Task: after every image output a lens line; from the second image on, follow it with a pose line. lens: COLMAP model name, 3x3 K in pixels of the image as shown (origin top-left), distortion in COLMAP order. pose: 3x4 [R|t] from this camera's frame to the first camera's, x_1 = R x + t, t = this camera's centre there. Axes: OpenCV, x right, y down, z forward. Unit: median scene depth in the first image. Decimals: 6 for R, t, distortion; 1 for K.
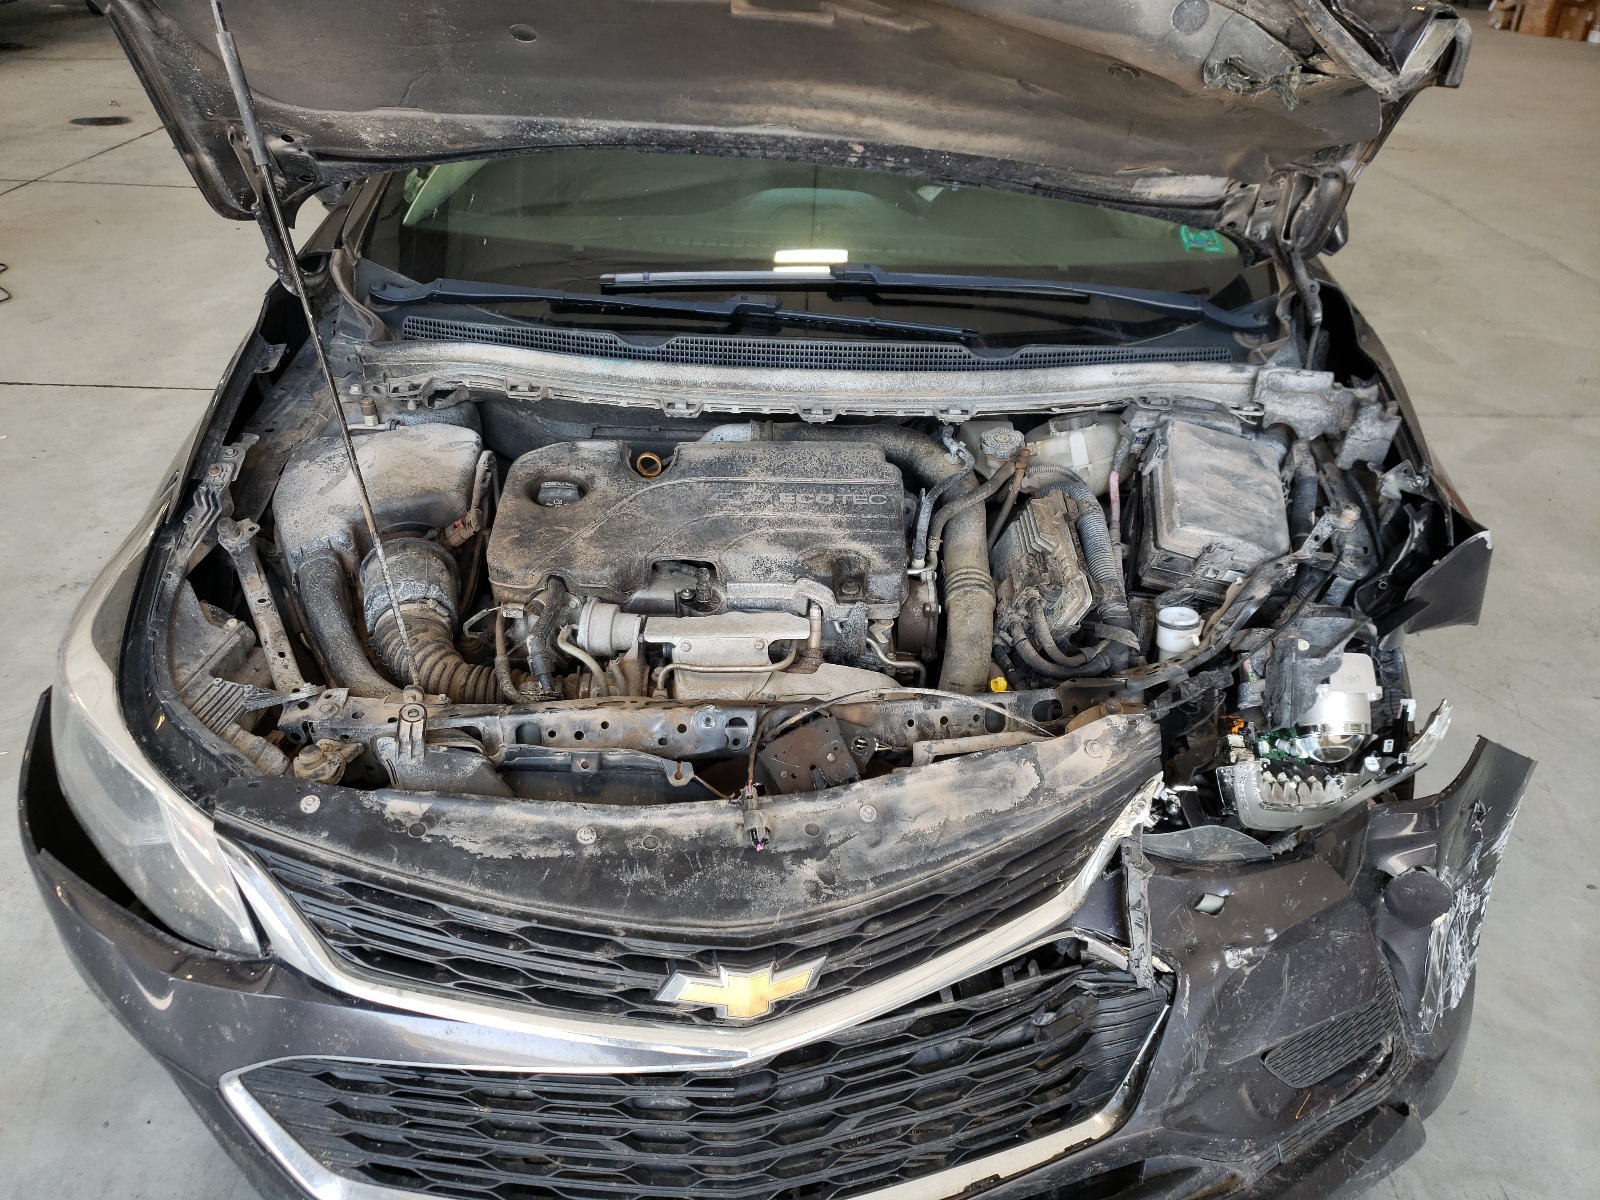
lens RADIAL K [[1257.8, 0, 770.2], [0, 1257.8, 632.3], [0, 0, 1]] dist [0.039857, -0.095676]
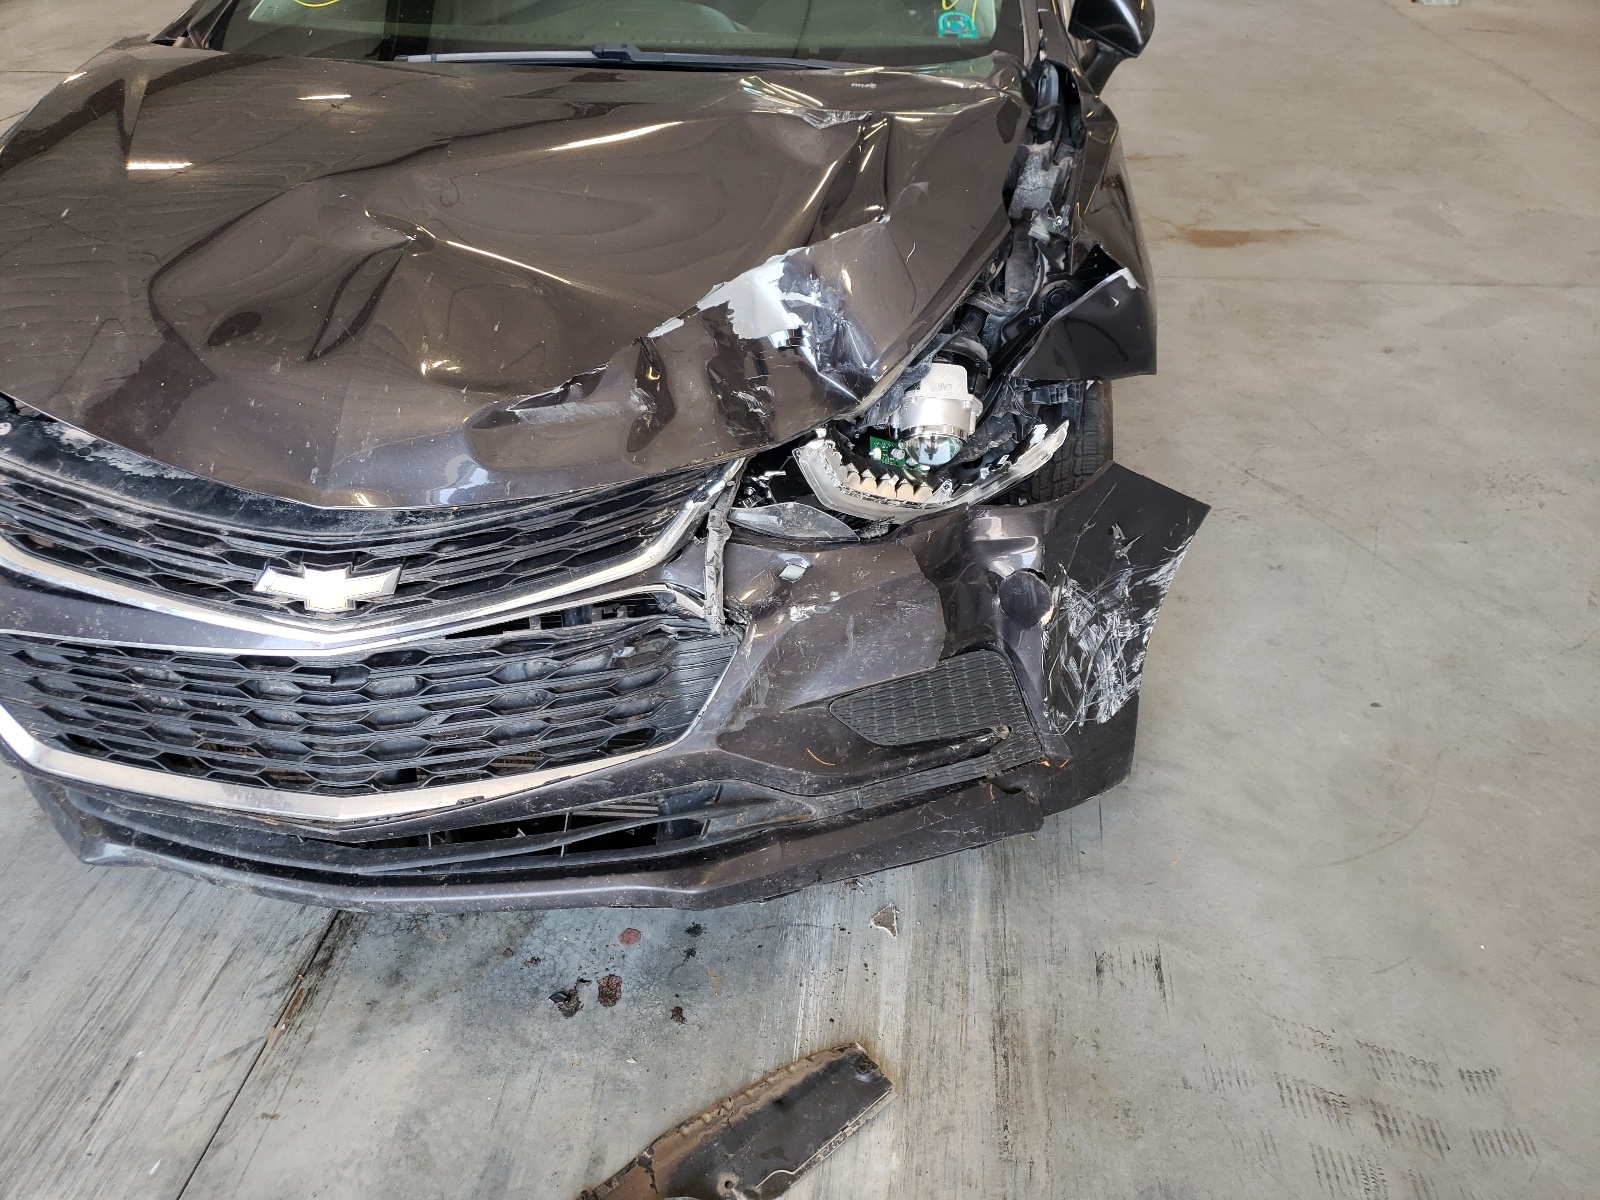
lens RADIAL K [[1248.8, 0, 800.0], [0, 1248.8, 600.0], [0, 0, 1]] dist [0.034237, -0.055082]
pose [[0.994124, 0.040009, -0.100585, 0.529671], [-0.037147, 0.998854, 0.030169, 0.231494], [0.101677, -0.026255, 0.994471, -0.148527]]
